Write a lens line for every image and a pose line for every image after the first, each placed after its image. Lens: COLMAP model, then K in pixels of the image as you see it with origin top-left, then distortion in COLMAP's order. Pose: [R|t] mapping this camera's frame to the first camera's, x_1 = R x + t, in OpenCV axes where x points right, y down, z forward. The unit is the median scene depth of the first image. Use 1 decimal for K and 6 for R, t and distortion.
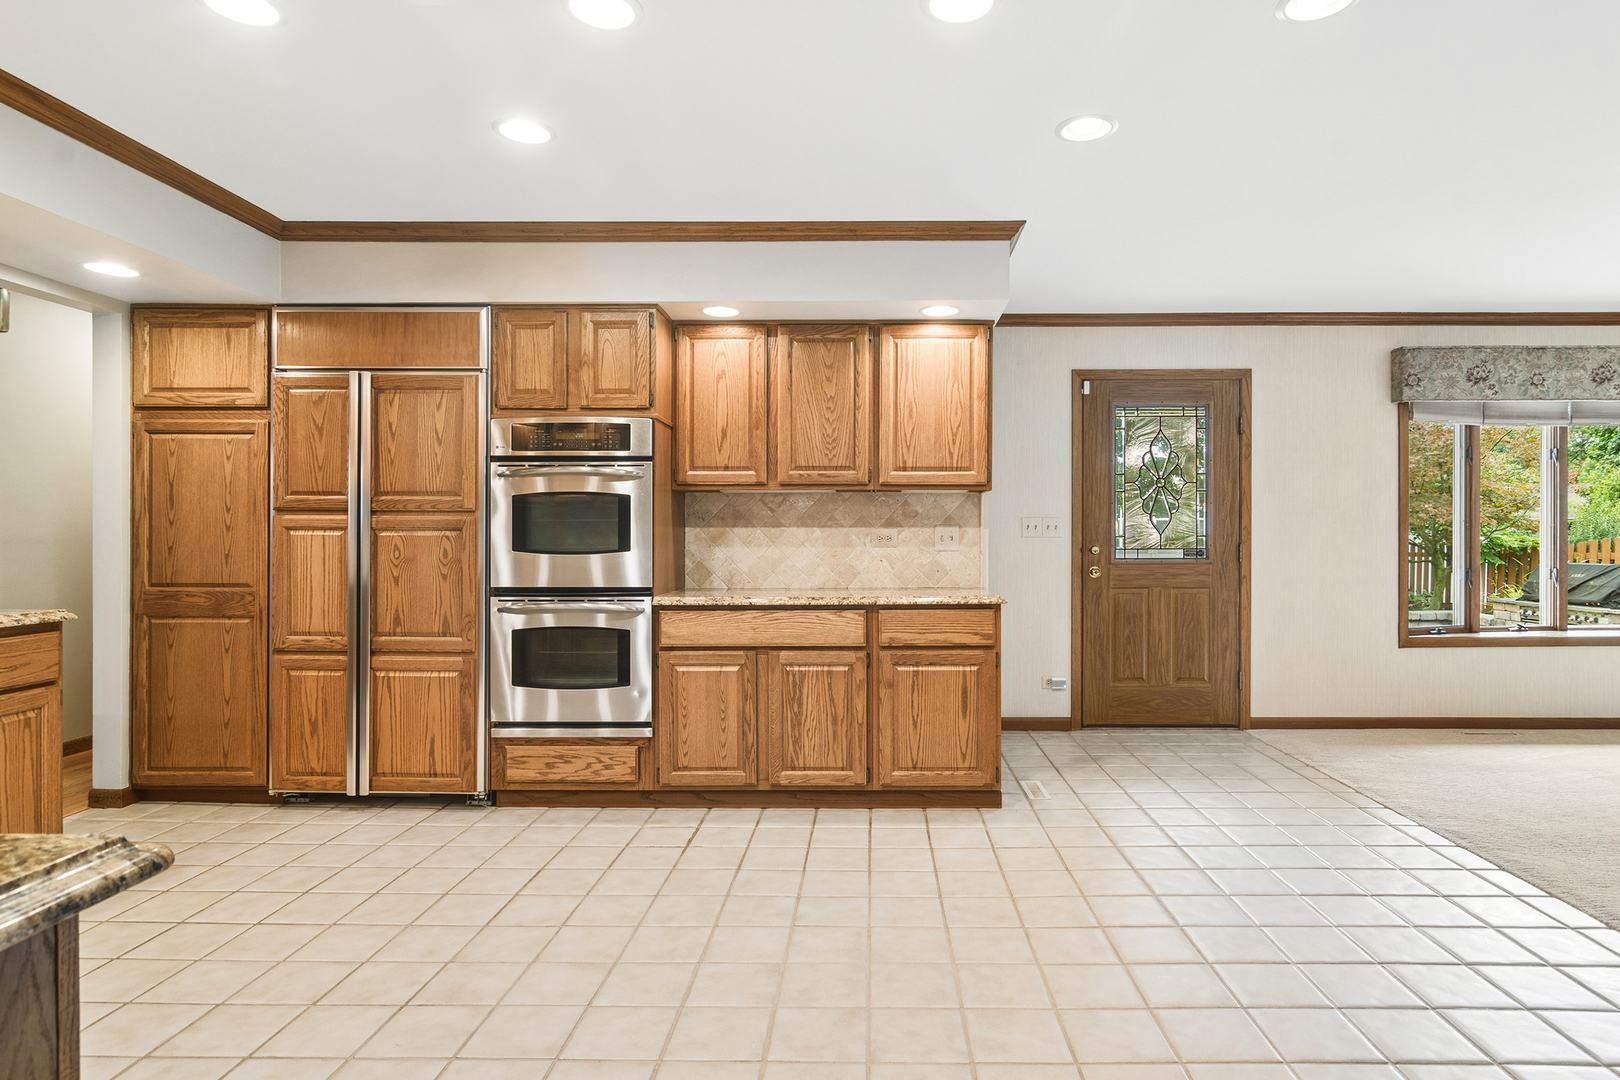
lens RADIAL K [[891.7, 0, 860.1], [0, 891.7, 538.8], [0, 0, 1]] dist [0.001037, 0.000872]
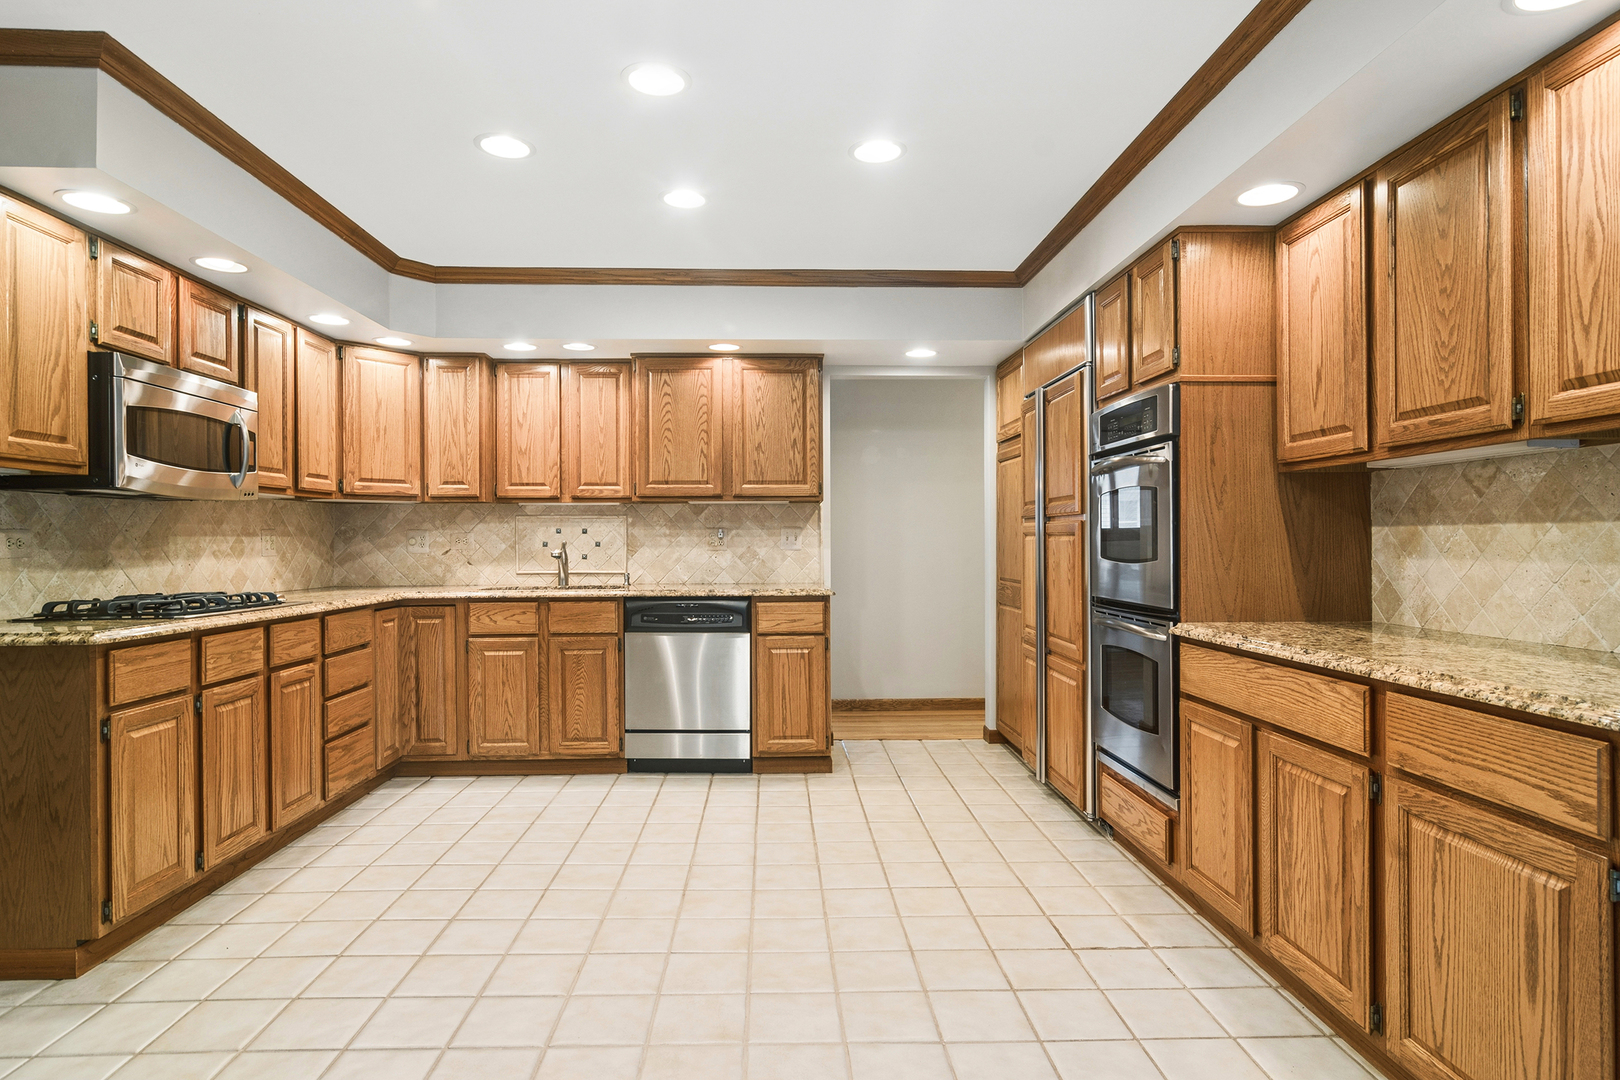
lens RADIAL K [[884.6, 0, 814.3], [0, 884.6, 543.9], [0, 0, 1]] dist [-0.001155, 0.000358]
pose [[0.059763, 0.002814, -0.998209, 0.357149], [-0.000816, 0.999996, 0.002770, -0.001546], [0.998212, 0.000649, 0.059765, 0.482492]]
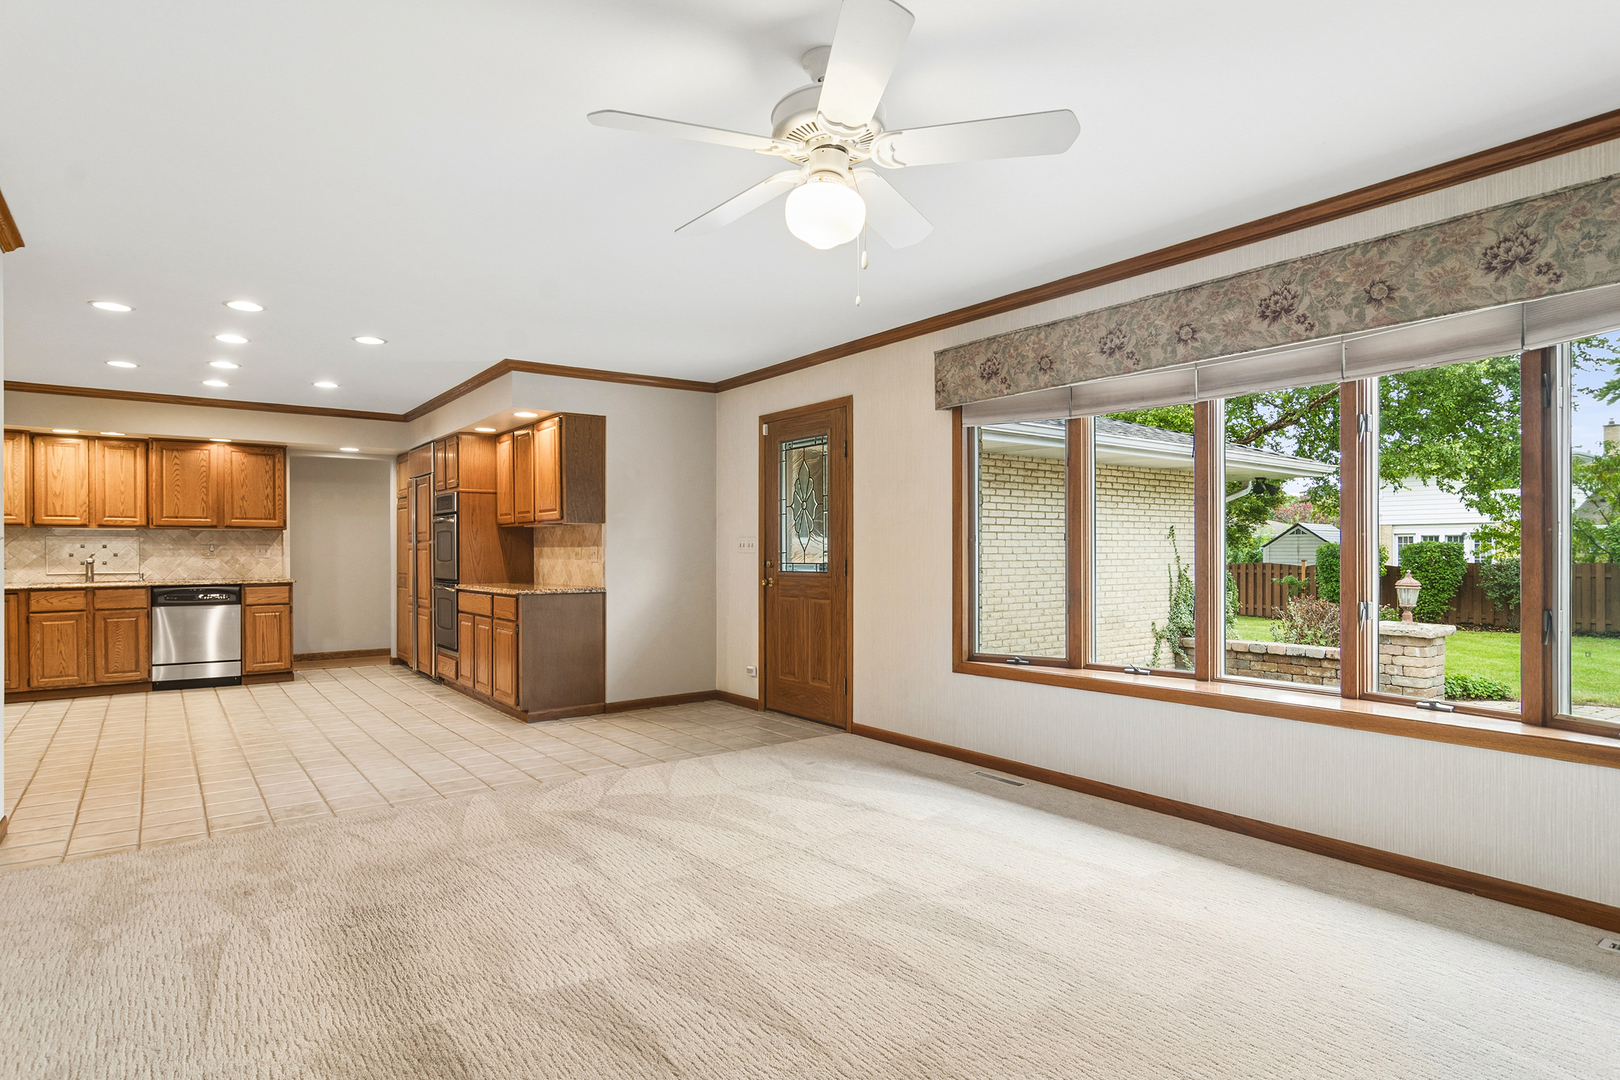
lens RADIAL K [[874.4, 0, 808.6], [0, 874.4, 546.3], [0, 0, 1]] dist [0.002281, 0.001299]
pose [[0.609964, -0.004886, -0.792414, 1.264083], [0.000230, 0.999982, -0.005989, -0.003761], [0.792429, 0.003471, 0.609954, 0.330592]]
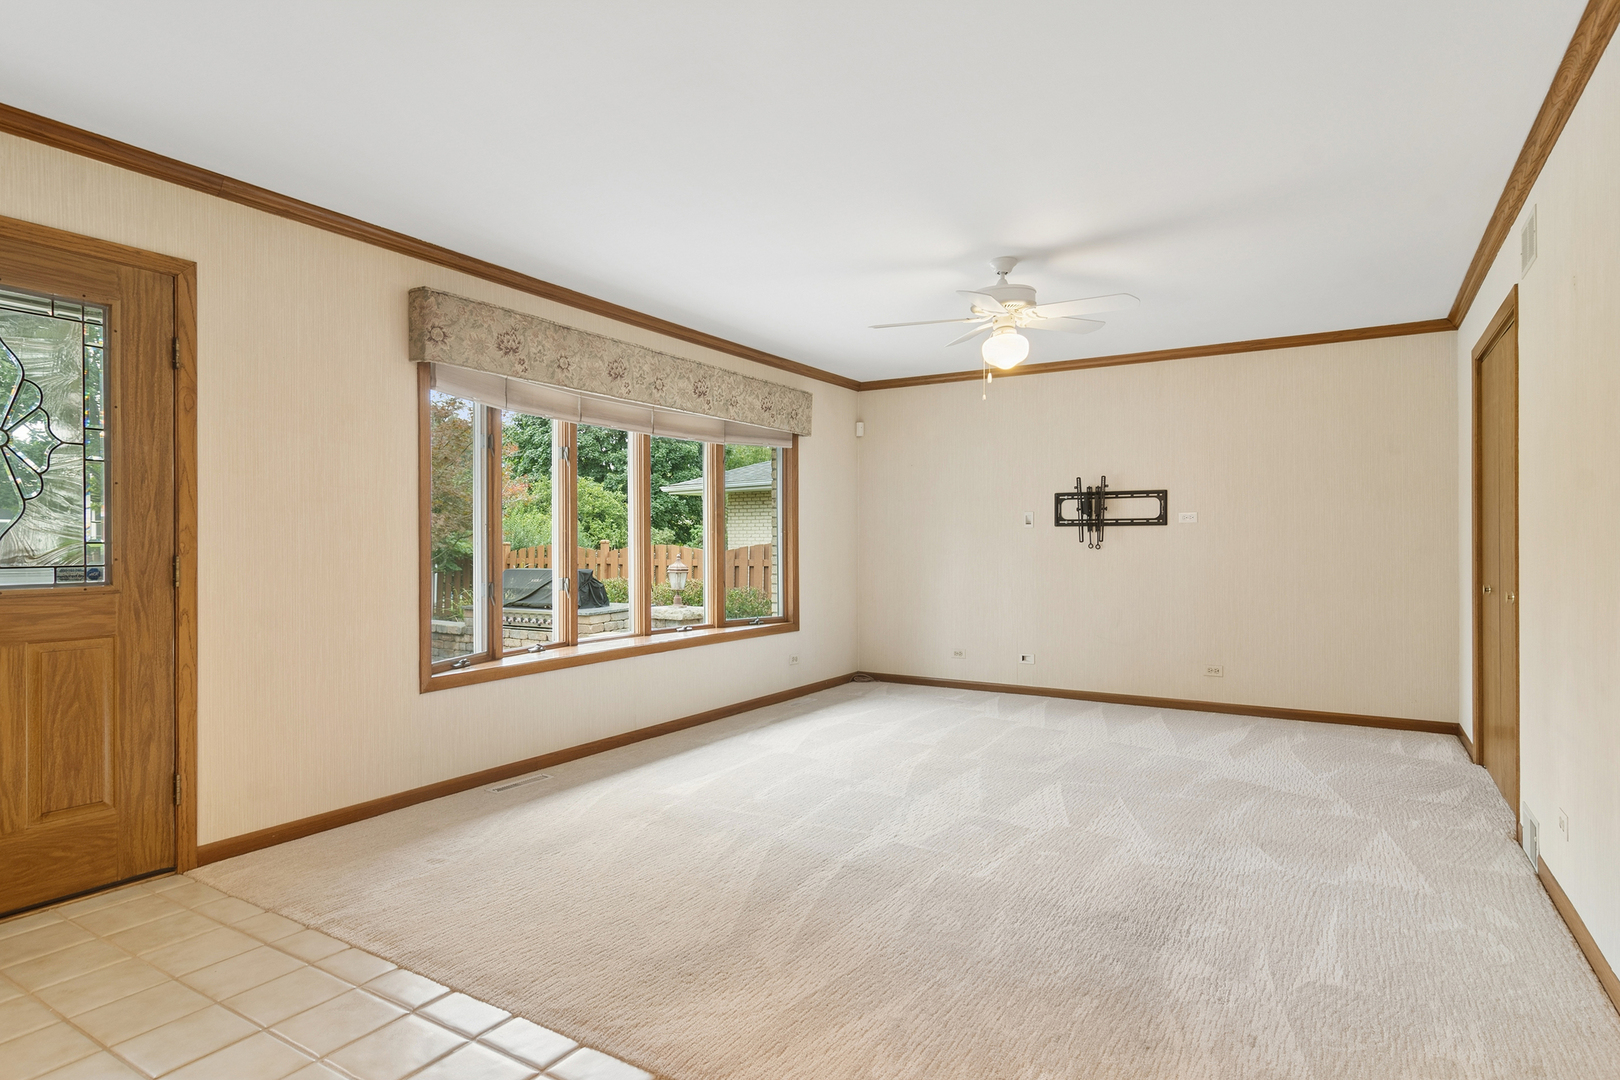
lens RADIAL K [[874.4, 0, 808.6], [0, 874.4, 546.3], [0, 0, 1]] dist [0.002281, 0.001299]
pose [[0.514019, -0.003587, 0.857771, 0.150156], [0.003874, 0.999991, 0.001860, -0.000287], [-0.857770, 0.002367, 0.514028, 0.357199]]
